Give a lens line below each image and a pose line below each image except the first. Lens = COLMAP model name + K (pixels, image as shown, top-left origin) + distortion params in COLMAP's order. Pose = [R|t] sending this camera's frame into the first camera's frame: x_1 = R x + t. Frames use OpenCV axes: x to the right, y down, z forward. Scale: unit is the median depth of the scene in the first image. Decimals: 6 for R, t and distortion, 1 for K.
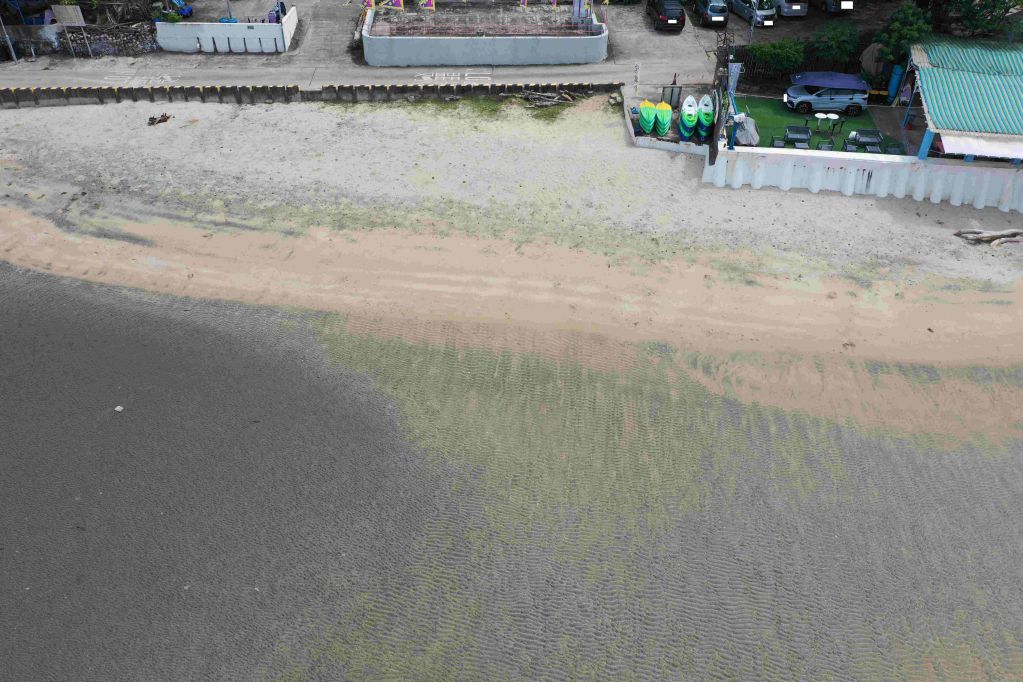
lens RADIAL K [[804.6, 0, 506.8], [0, 804.6, 335.1], [0, 0, 1]] dist [-0.008245, -0.001092]
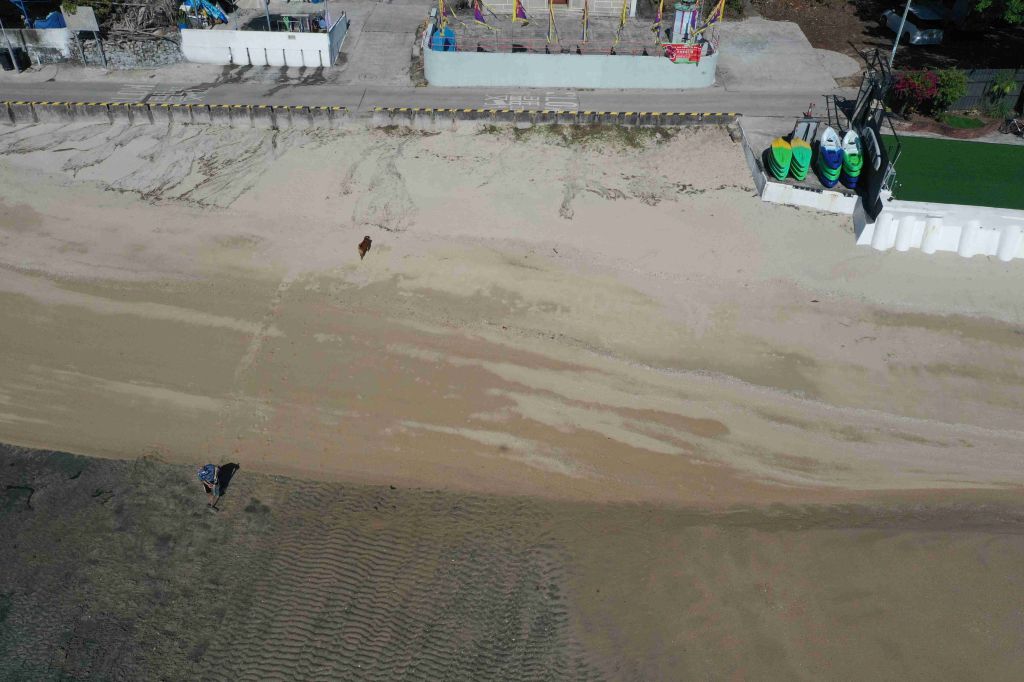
lens RADIAL K [[805.4, 0, 506.4], [0, 805.4, 342.8], [0, 0, 1]] dist [-0.008245, -0.001092]
pose [[0.998704, 0.035379, -0.036585, -0.054606], [-0.036099, 0.999164, -0.019211, -0.057549], [0.035874, 0.020507, 0.999146, 0.181644]]
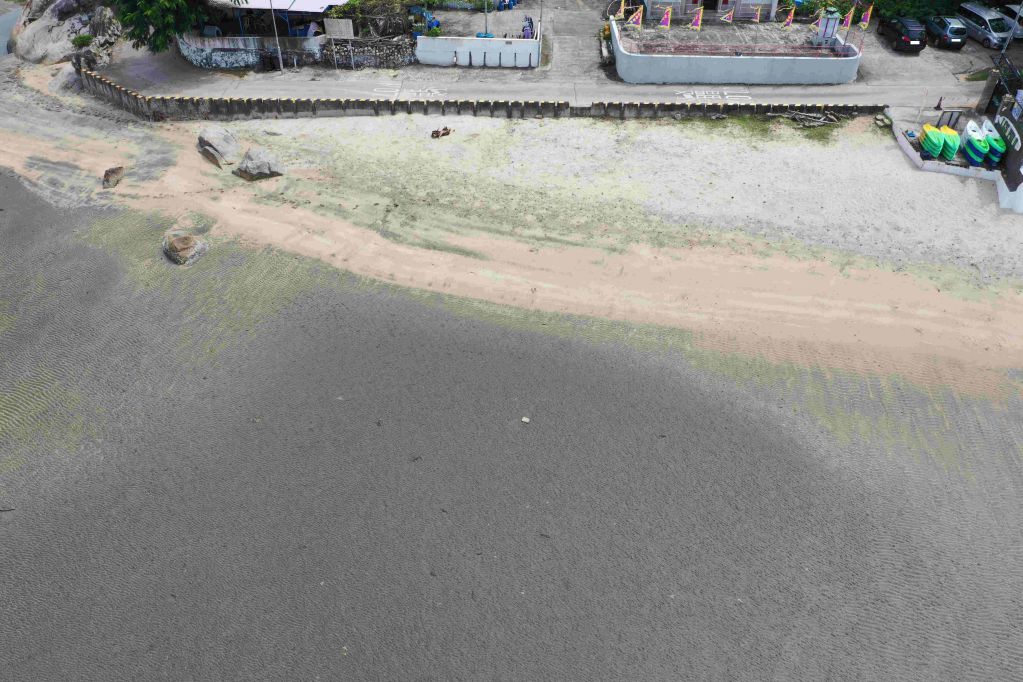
lens RADIAL K [[804.6, 0, 511.5], [0, 804.6, 334.8], [0, 0, 1]] dist [-0.008245, -0.001092]
pose [[0.999093, 0.026740, -0.033123, -0.290316], [-0.026635, 0.999639, 0.003622, -0.013932], [0.033208, -0.002737, 0.999445, -0.031917]]
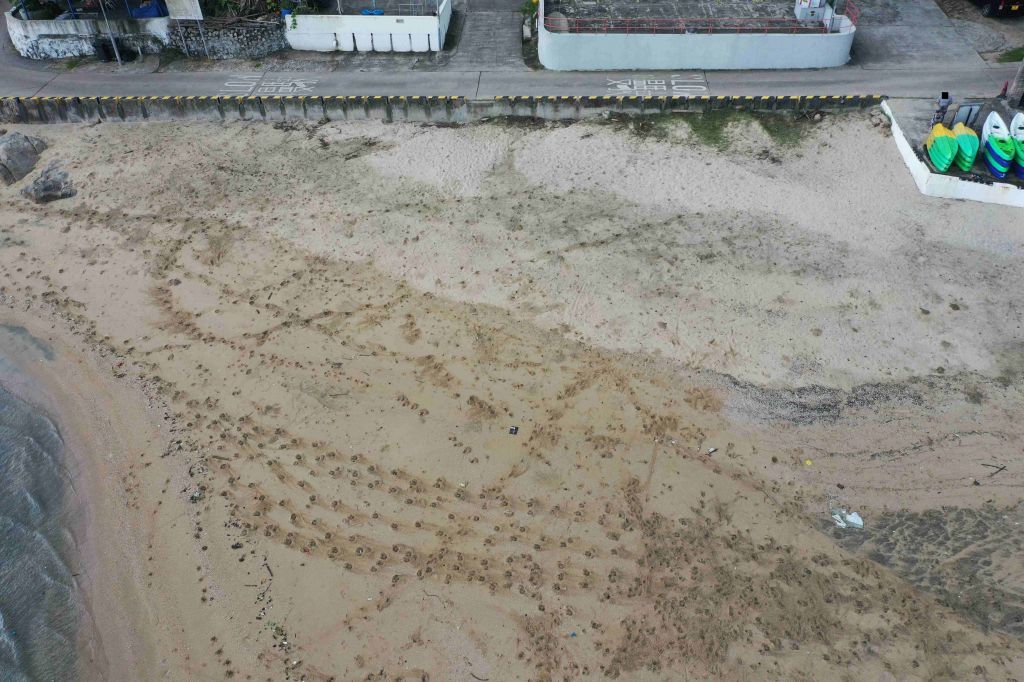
lens RADIAL K [[805.4, 0, 508.9], [0, 805.4, 342.4], [0, 0, 1]] dist [-0.008245, -0.001092]
pose [[0.996447, 0.030243, -0.078610, -0.145619], [-0.028097, 0.999205, 0.028265, -0.091827], [0.079402, -0.025956, 0.996505, 0.206546]]
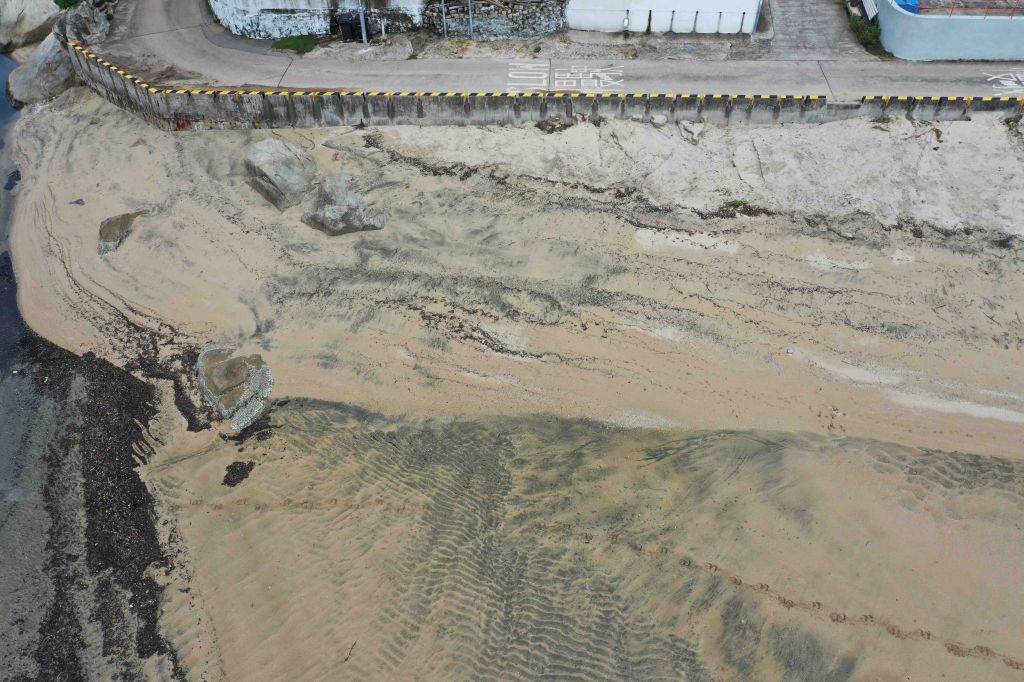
lens RADIAL K [[805.4, 0, 514.8], [0, 805.4, 340.3], [0, 0, 1]] dist [-0.008245, -0.001092]
pose [[0.996994, 0.035219, -0.069008, -0.456360], [-0.028810, 0.995365, 0.091756, -0.166927], [0.071919, -0.089492, 0.993387, 0.322851]]
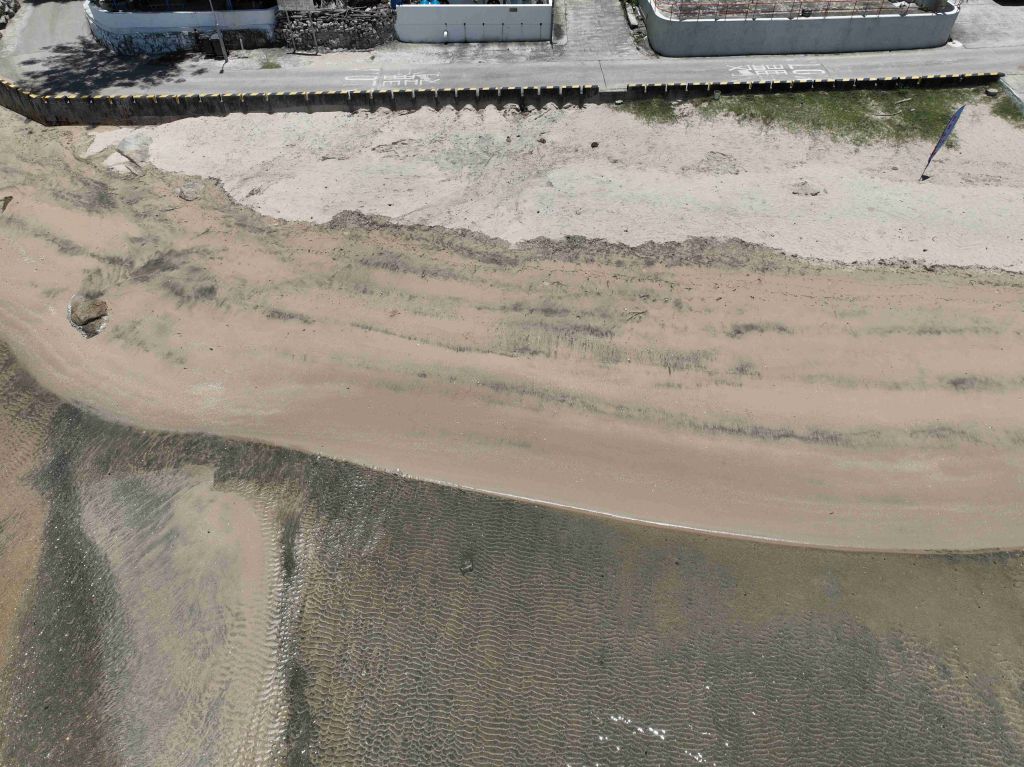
lens RADIAL K [[727.7, 0, 516.1], [0, 727.7, 380.5], [0, 0, 1]] dist [-0.005183, 0.022709]
pose [[0.999827, -0.018402, 0.002839, -0.347933], [0.017971, 0.993612, 0.111411, -0.099932], [-0.004871, -0.111340, 0.993770, 0.244798]]
